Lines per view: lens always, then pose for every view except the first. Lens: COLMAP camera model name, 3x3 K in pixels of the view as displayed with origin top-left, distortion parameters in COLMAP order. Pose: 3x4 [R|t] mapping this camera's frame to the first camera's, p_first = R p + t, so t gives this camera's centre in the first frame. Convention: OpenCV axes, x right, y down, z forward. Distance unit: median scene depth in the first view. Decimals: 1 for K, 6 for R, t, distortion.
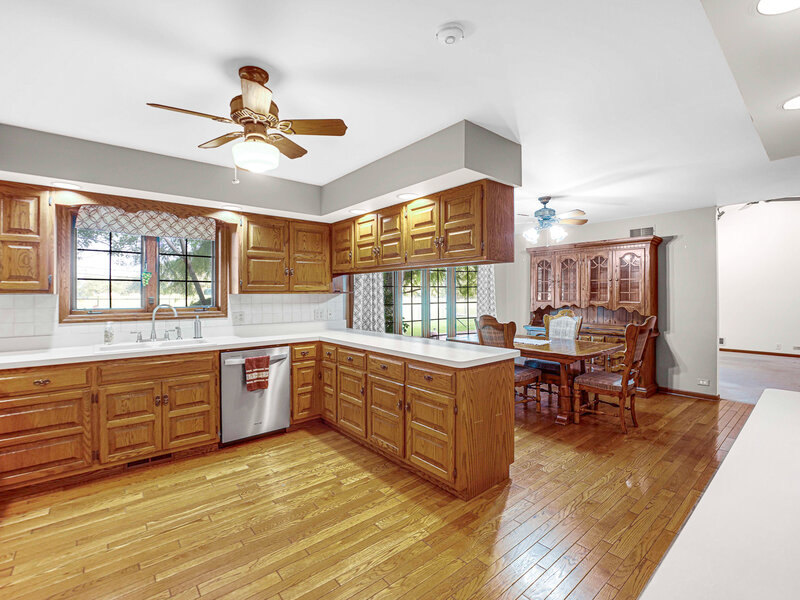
lens RADIAL K [[375.7, 0, 398.3], [0, 375.7, 286.5], [0, 0, 1]] dist [-0.018556, -0.000405]
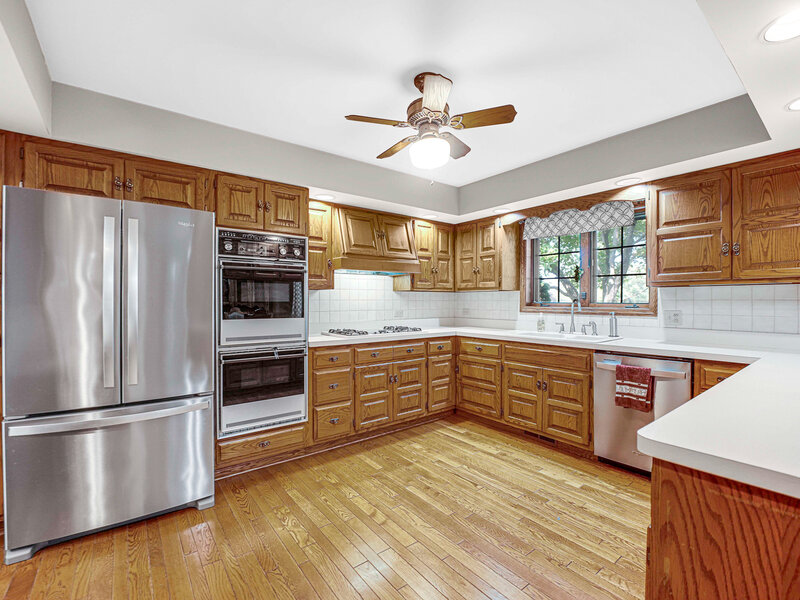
lens RADIAL K [[363.7, 0, 400.0], [0, 363.7, 300.0], [0, 0, 1]] dist [-0.032548, 0.000046]
pose [[-0.047291, -0.002818, -0.998877, 0.419193], [0.014846, 0.999884, -0.003523, 0.052293], [0.998771, -0.014996, -0.047244, 0.616039]]
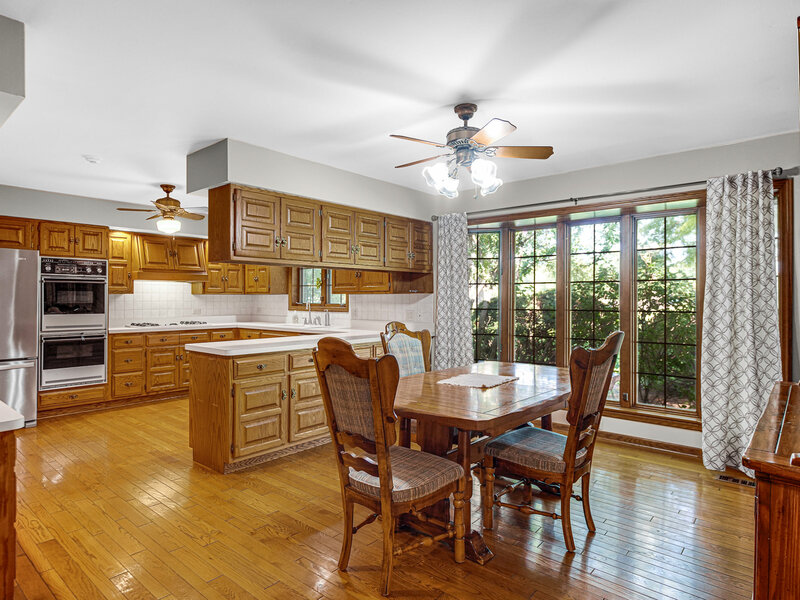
lens RADIAL K [[466.9, 0, 402.3], [0, 466.9, 294.6], [0, 0, 1]] dist [-0.016515, 0.000294]
pose [[0.168084, -0.007122, -0.985747, 1.449957], [0.011379, 0.999921, -0.005284, 0.039704], [0.985707, -0.010328, 0.168152, 1.152894]]
